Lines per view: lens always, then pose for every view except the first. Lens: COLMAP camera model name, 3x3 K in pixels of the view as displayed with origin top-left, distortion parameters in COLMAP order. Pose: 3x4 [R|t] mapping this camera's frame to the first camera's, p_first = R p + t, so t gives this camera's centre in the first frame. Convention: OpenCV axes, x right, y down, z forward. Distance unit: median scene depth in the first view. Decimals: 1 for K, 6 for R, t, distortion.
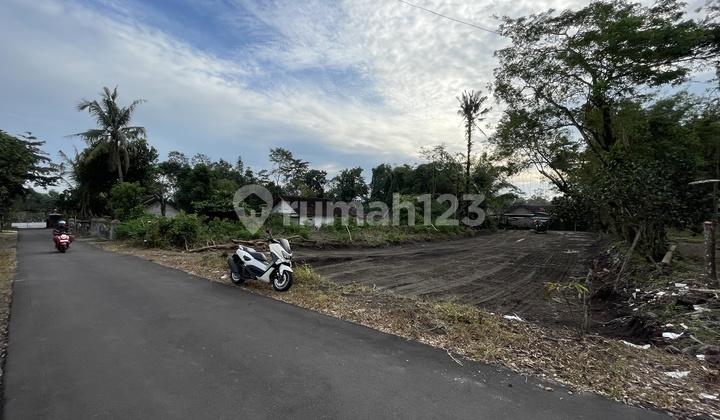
lens RADIAL K [[288.9, 0, 361.2], [0, 288.9, 211.9], [0, 0, 1]] dist [0.009883, -0.001353]
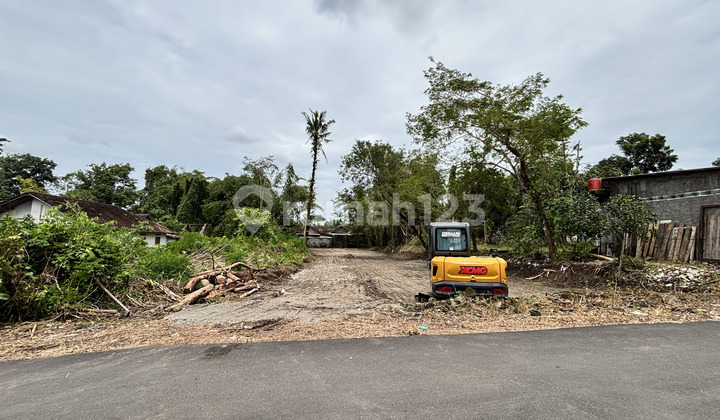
lens RADIAL K [[300.1, 0, 360.0], [0, 300.1, 209.8], [0, 0, 1]] dist [0.005785, -0.002900]
pose [[0.677936, 0.065798, 0.732171, -0.200387], [-0.010122, 0.996727, -0.080201, 0.007334], [-0.735051, 0.046960, 0.676383, 0.151973]]
